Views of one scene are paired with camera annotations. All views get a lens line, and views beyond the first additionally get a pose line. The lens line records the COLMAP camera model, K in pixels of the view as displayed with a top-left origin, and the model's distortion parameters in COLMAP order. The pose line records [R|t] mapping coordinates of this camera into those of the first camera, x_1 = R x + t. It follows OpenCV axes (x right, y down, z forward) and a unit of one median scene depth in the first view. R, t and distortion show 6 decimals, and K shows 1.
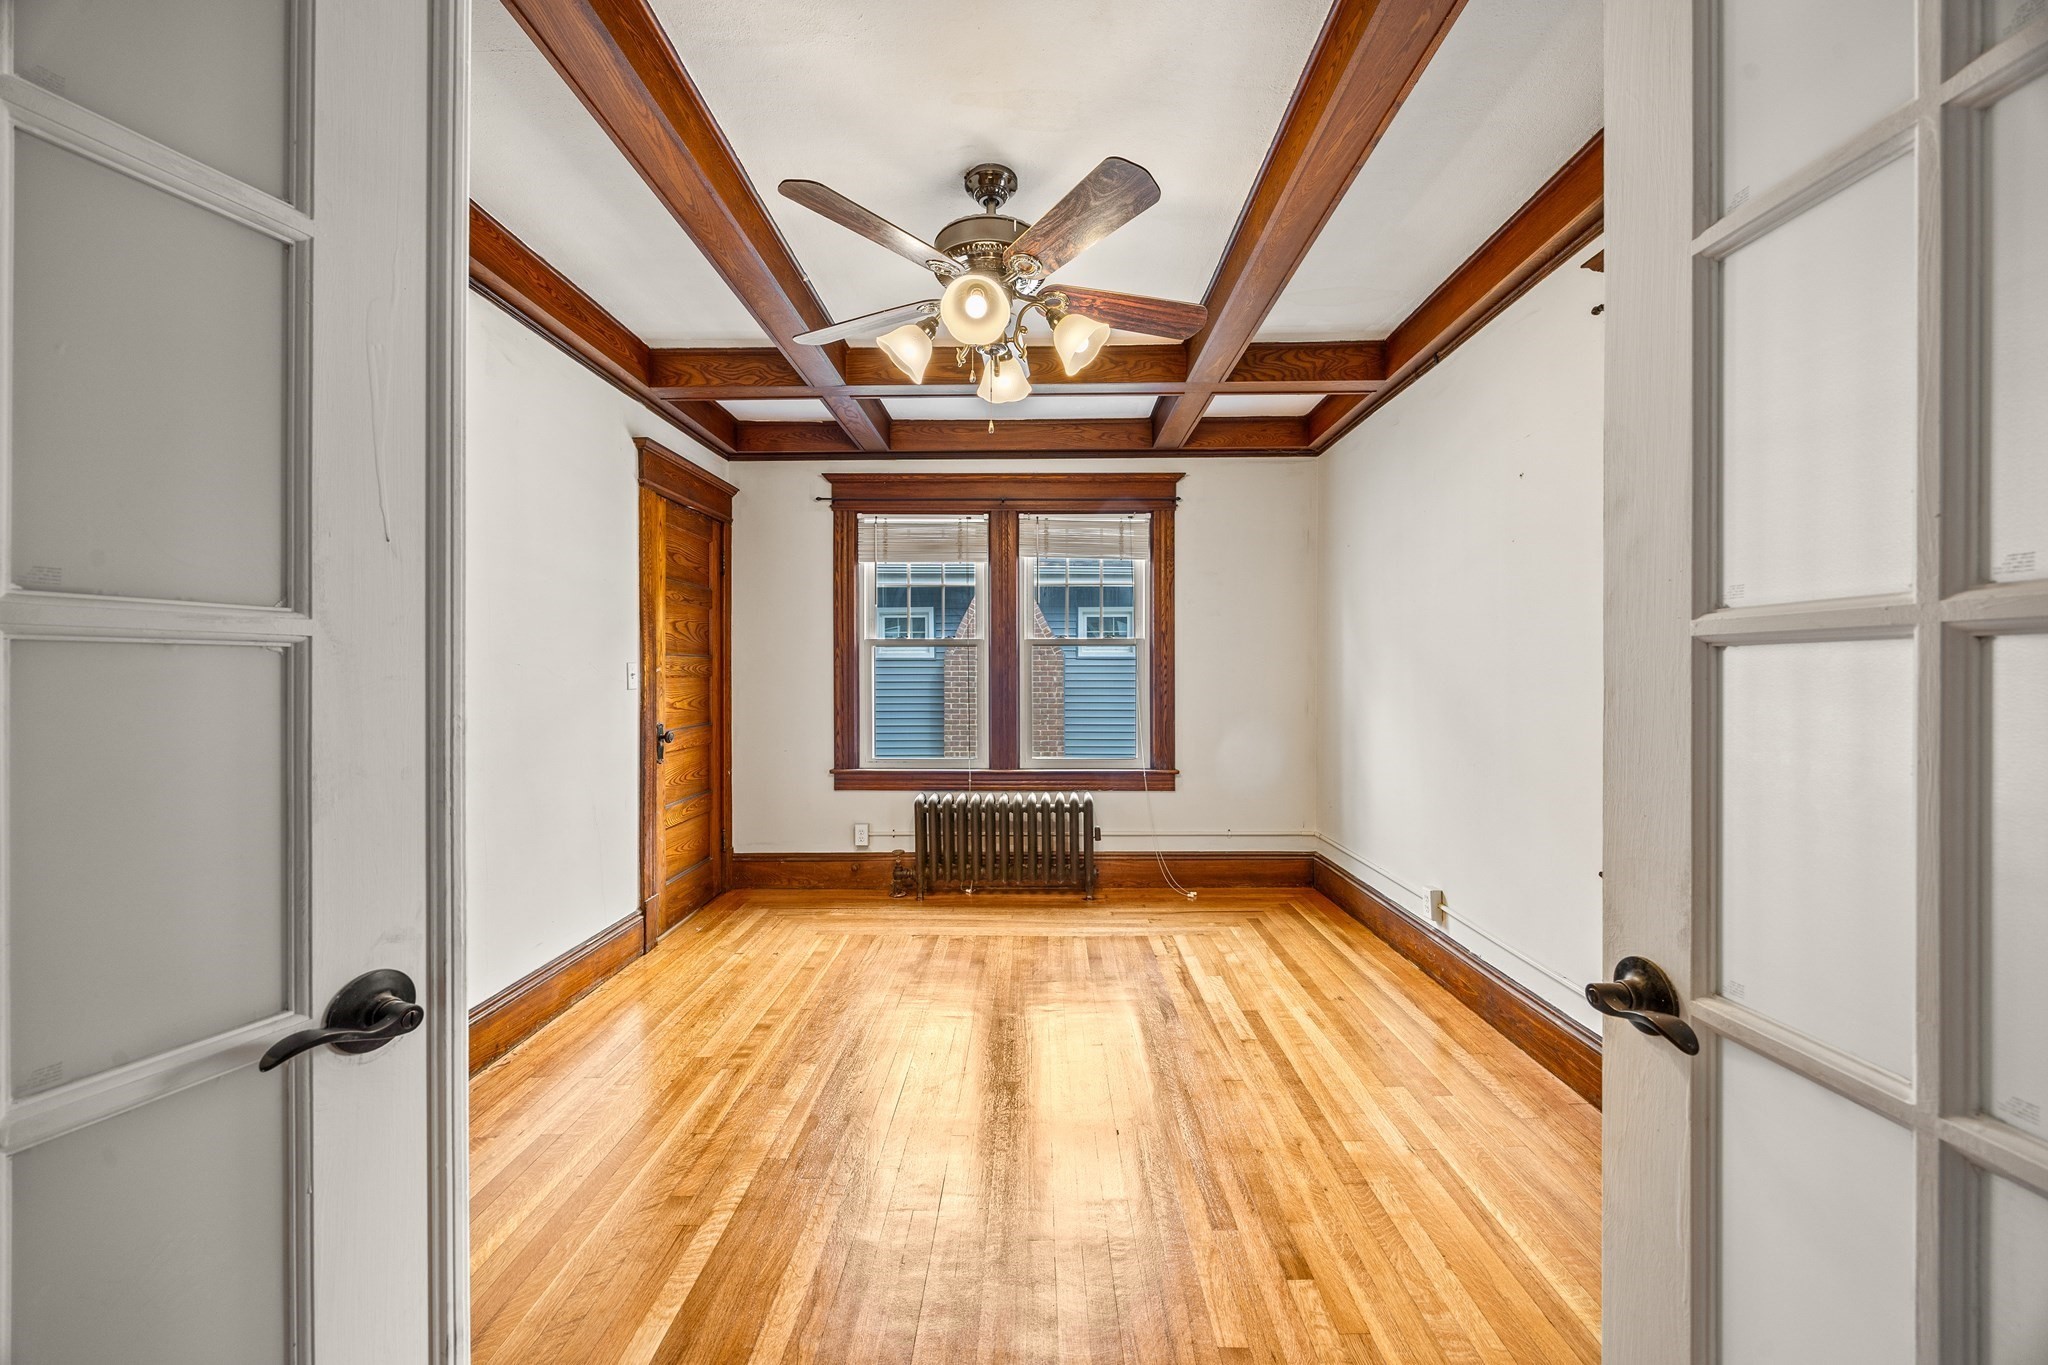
lens RADIAL K [[779.0, 0, 1018.9], [0, 779.0, 666.0], [0, 0, 1]] dist [-0.005209, 0.000760]
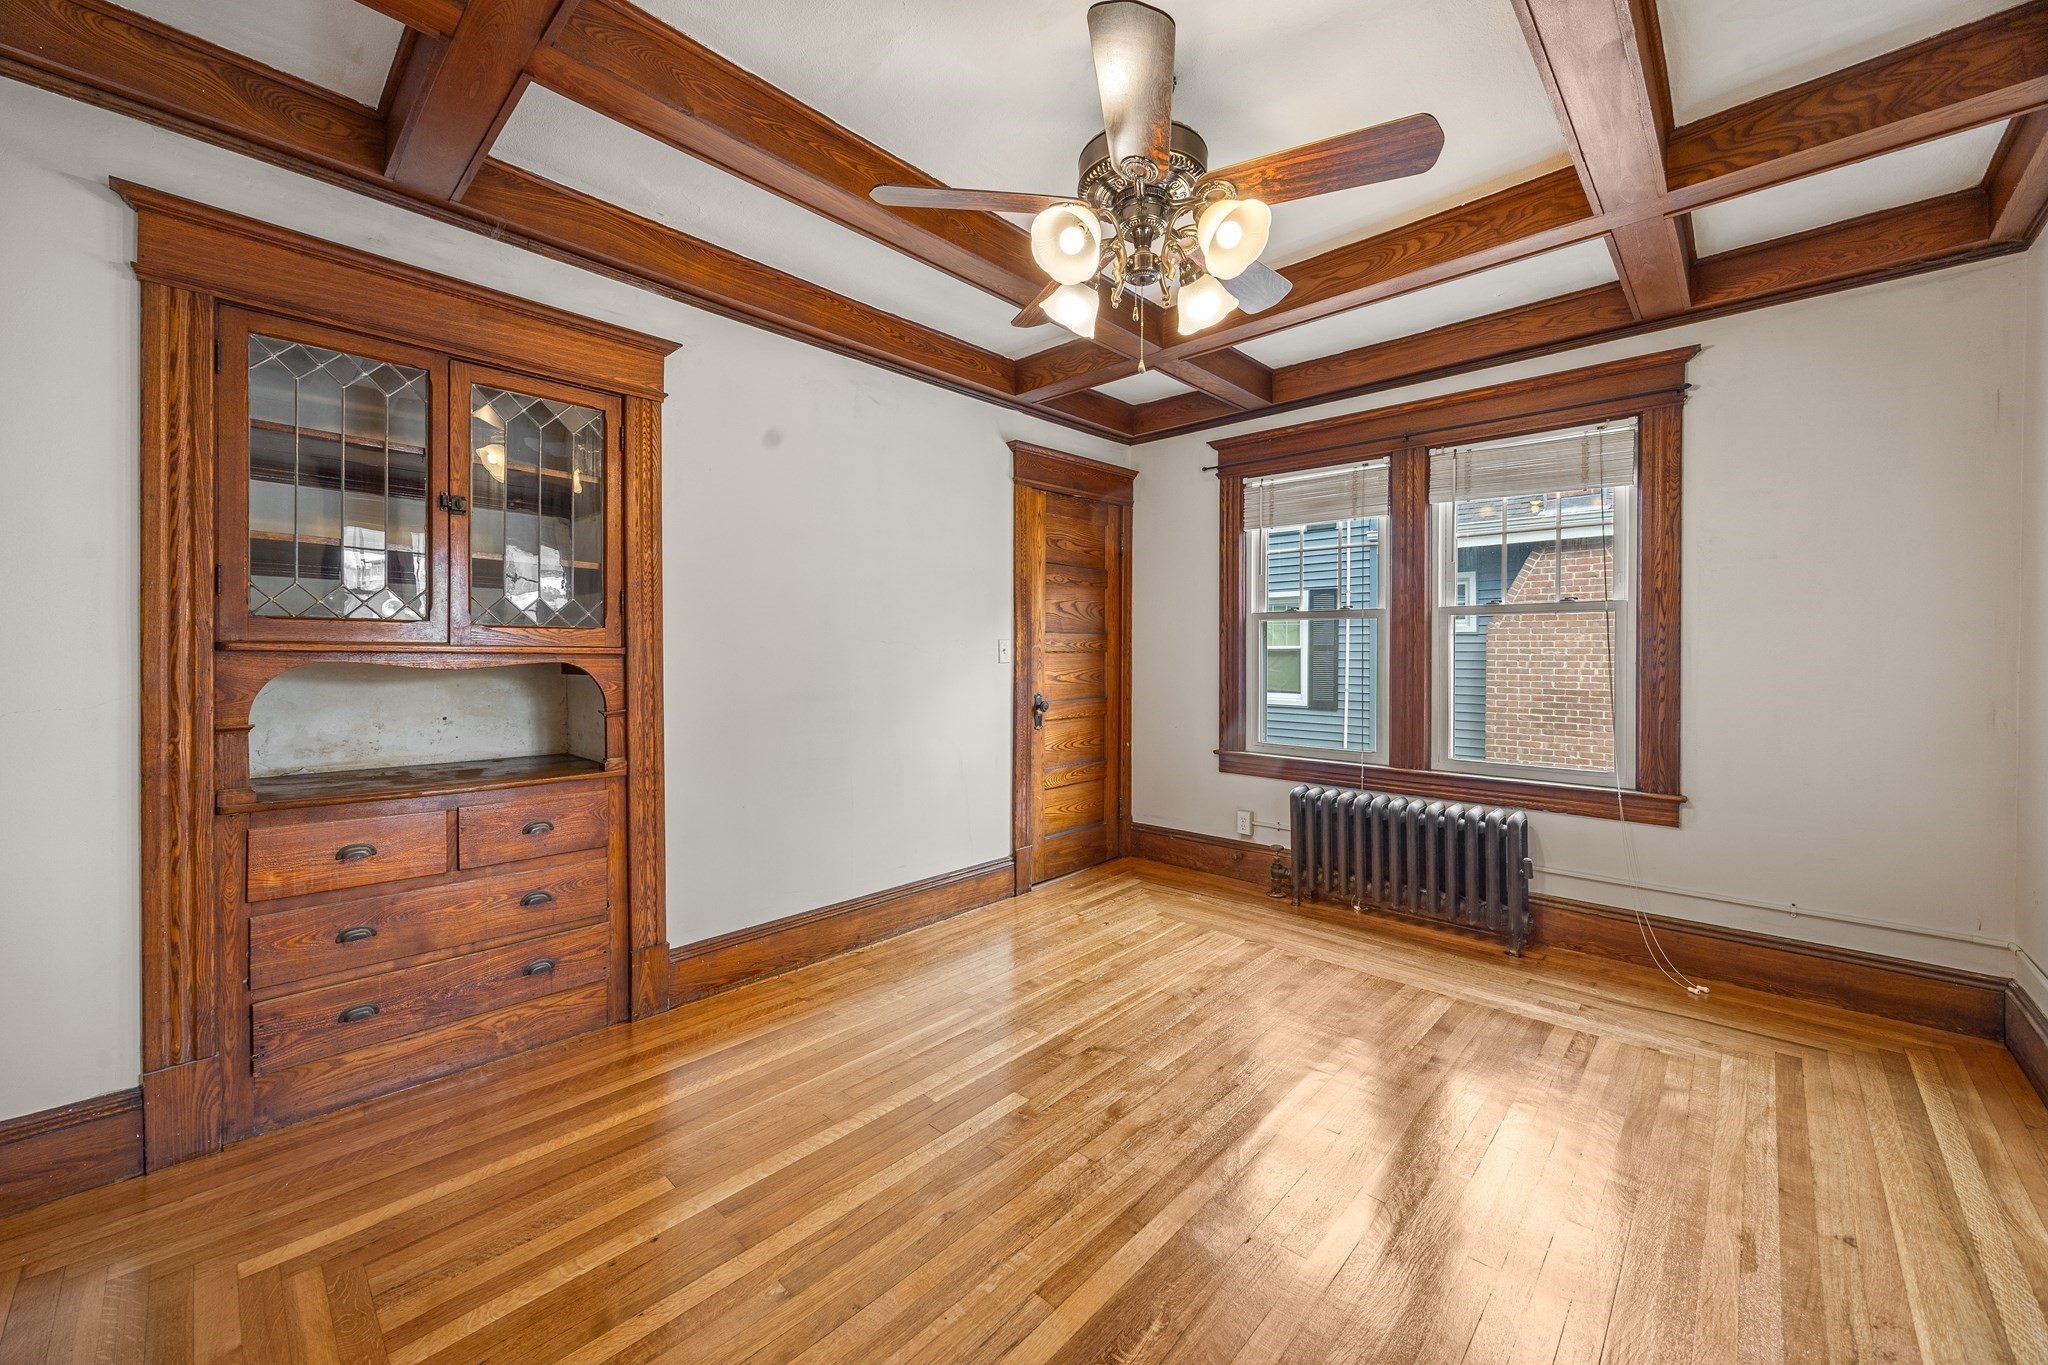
lens RADIAL K [[779.0, 0, 1025.0], [0, 779.0, 648.3], [0, 0, 1]] dist [-0.005209, 0.000760]
pose [[0.739328, 0.001792, -0.673343, 0.247567], [0.003321, 0.999975, 0.006308, 0.001263], [0.673338, -0.006900, 0.739303, 0.143585]]
